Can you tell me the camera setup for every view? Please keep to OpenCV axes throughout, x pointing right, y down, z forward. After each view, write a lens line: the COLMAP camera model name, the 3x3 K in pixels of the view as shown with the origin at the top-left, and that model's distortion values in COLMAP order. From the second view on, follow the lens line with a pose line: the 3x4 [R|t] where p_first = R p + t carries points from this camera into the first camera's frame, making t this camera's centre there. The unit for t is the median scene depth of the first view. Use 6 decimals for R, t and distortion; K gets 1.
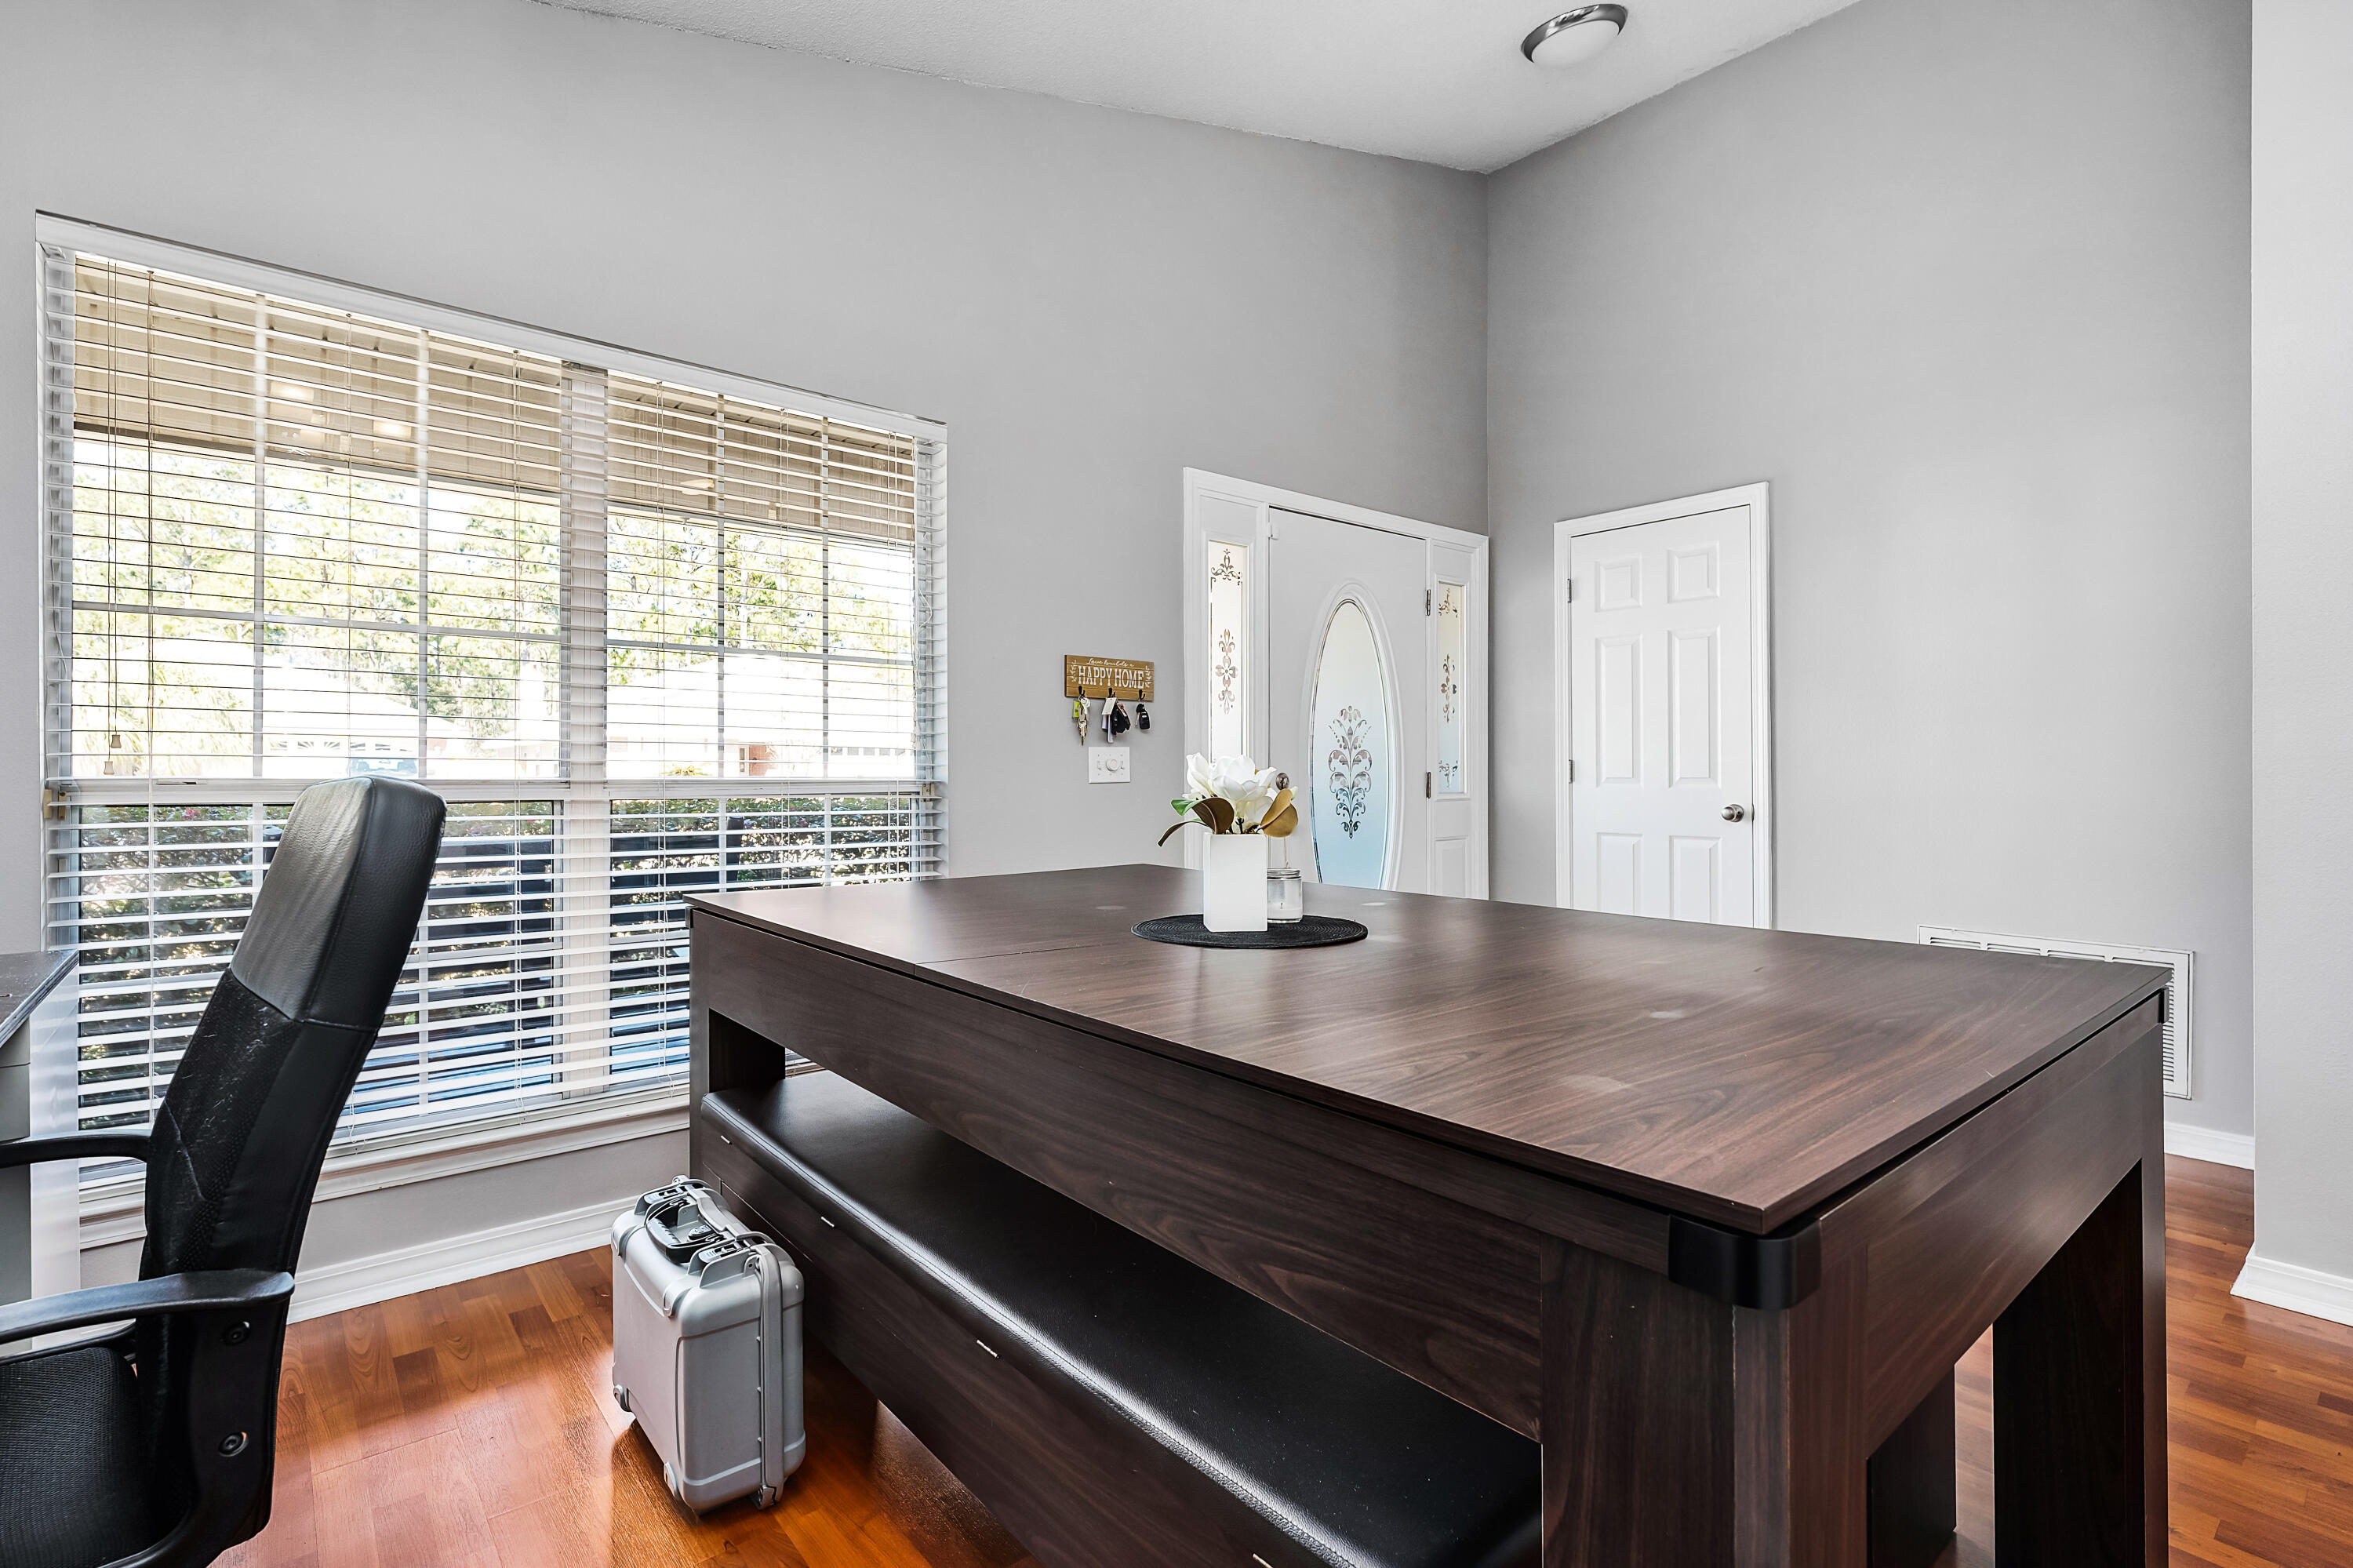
lens RADIAL K [[1080.2, 0, 1182.8], [0, 1080.2, 784.2], [0, 0, 1]] dist [0.002089, 0.000843]
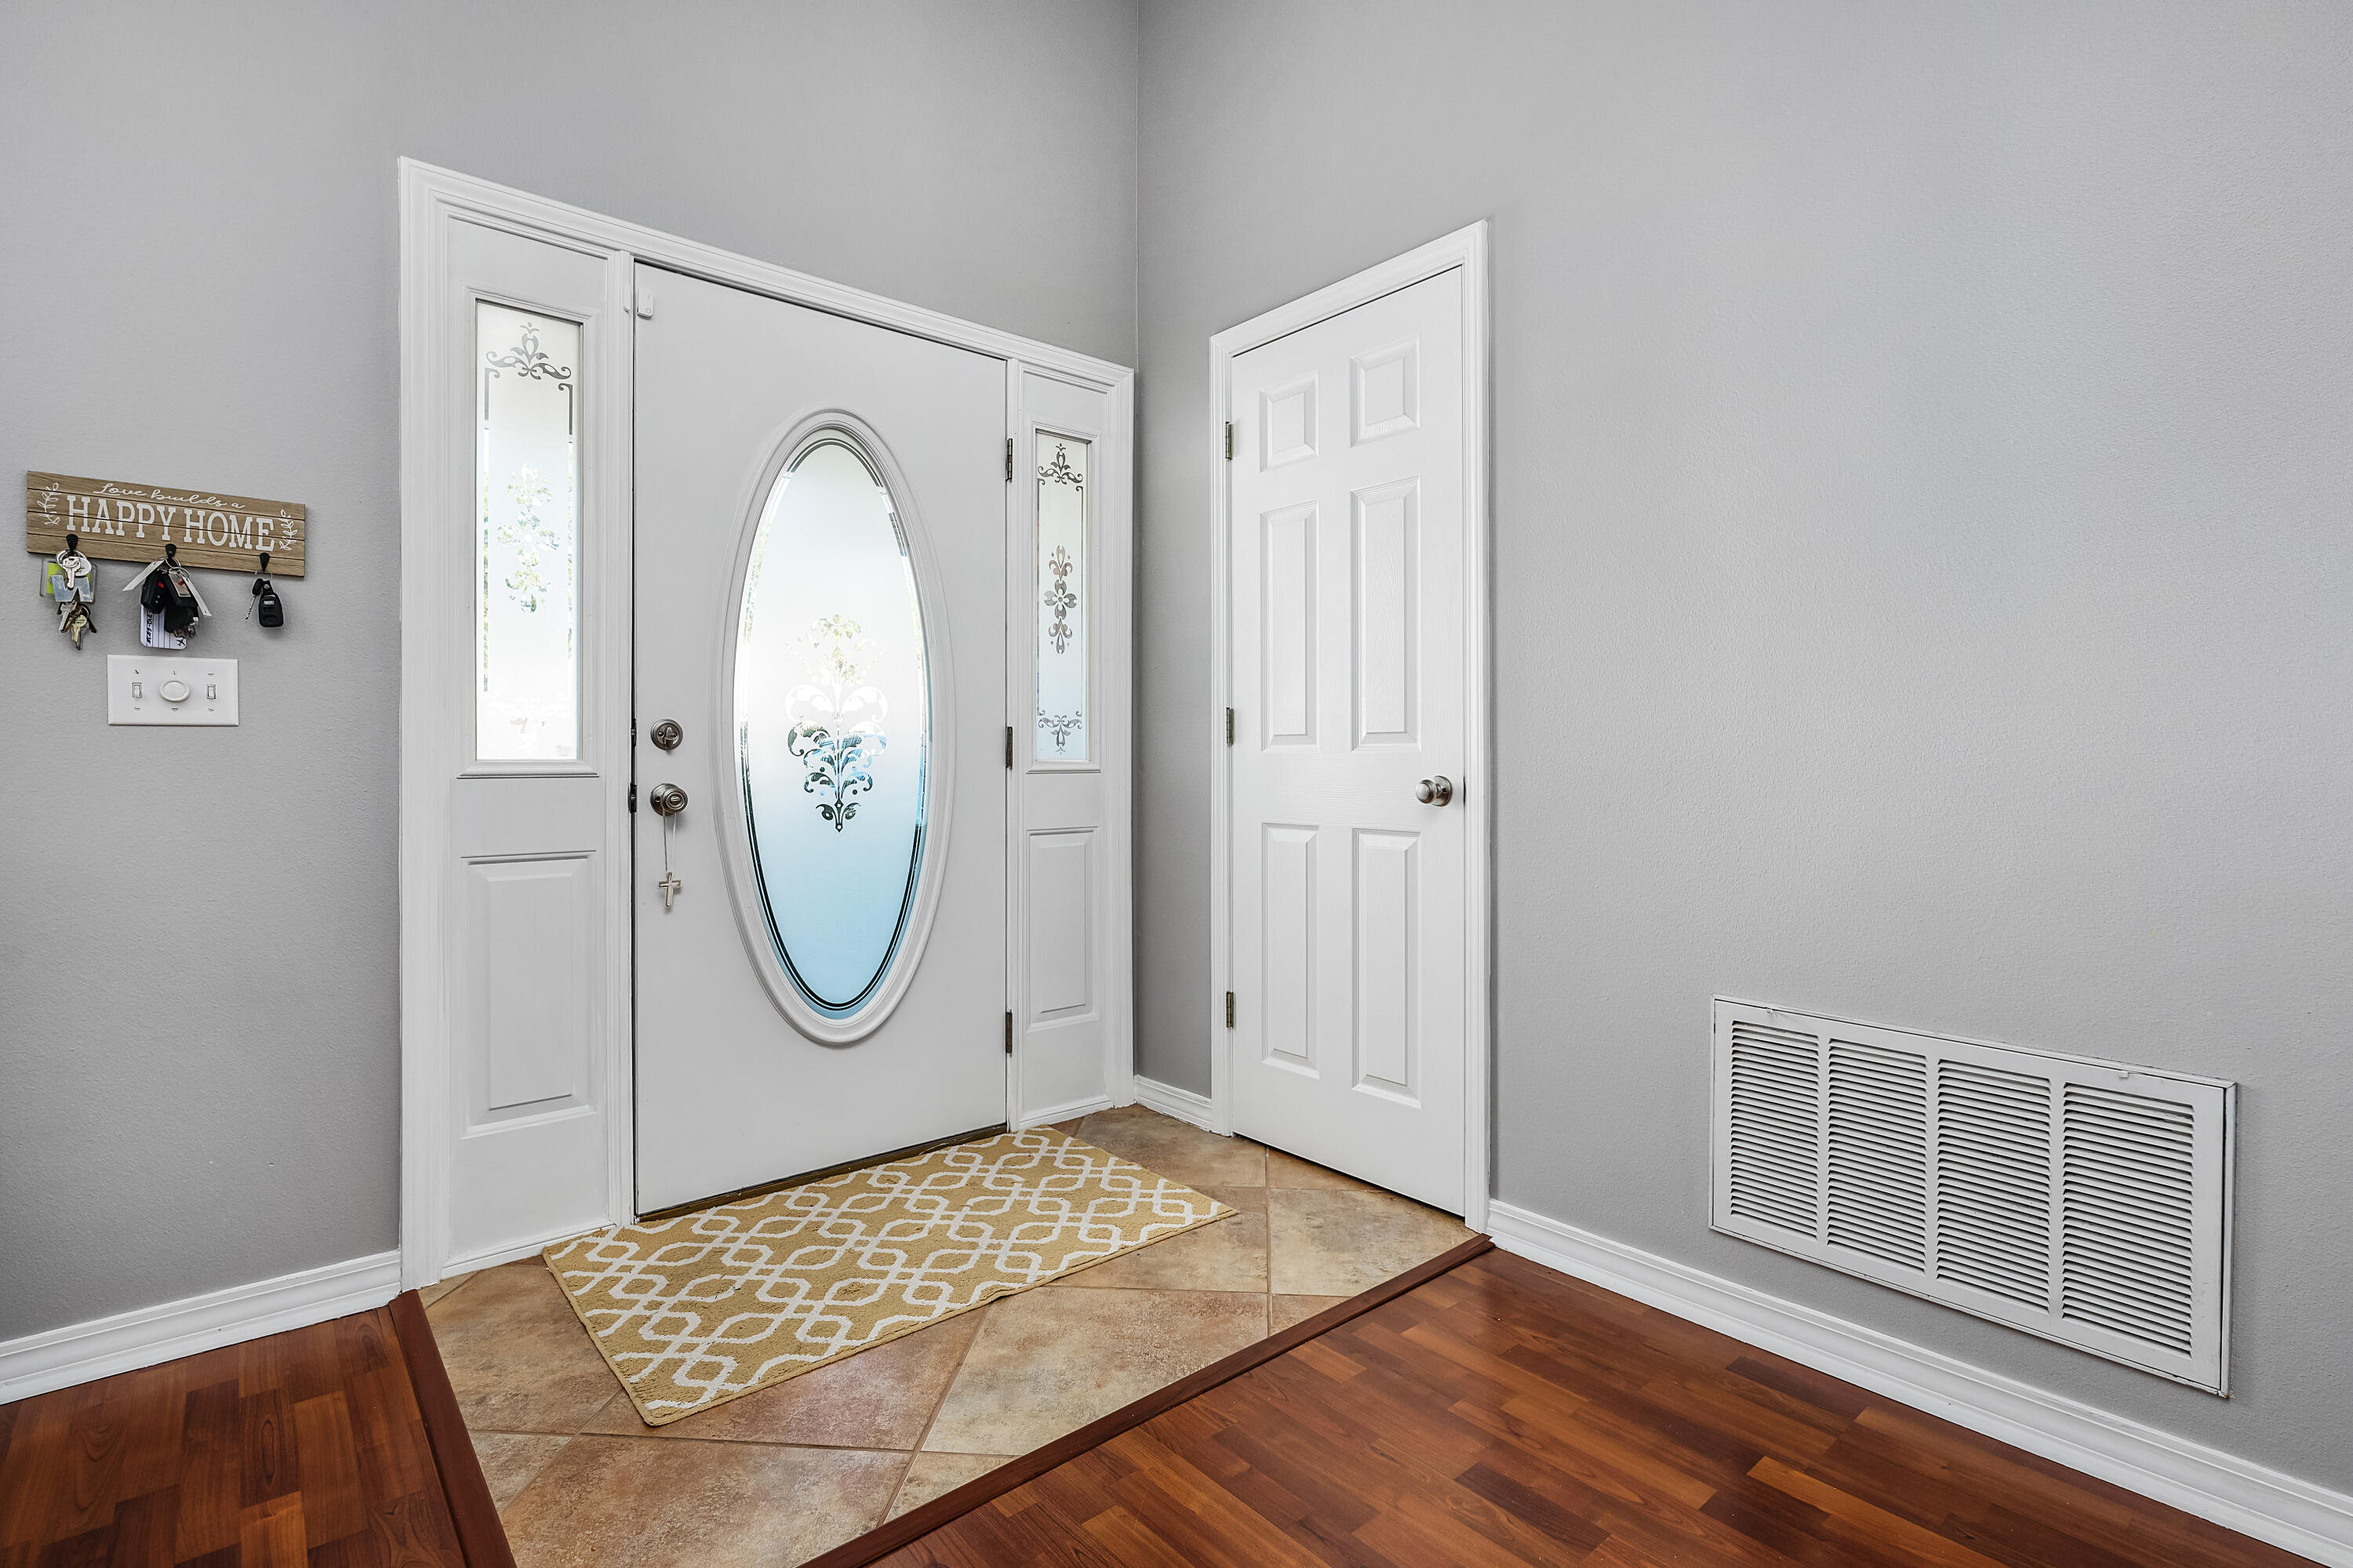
lens RADIAL K [[1080.2, 0, 1174.7], [0, 1080.2, 774.5], [0, 0, 1]] dist [0.002089, 0.000843]
pose [[0.999988, 0.003997, 0.002949, 0.365986], [-0.004002, 0.999990, 0.001796, 0.017224], [-0.002942, -0.001808, 0.999994, 0.413044]]
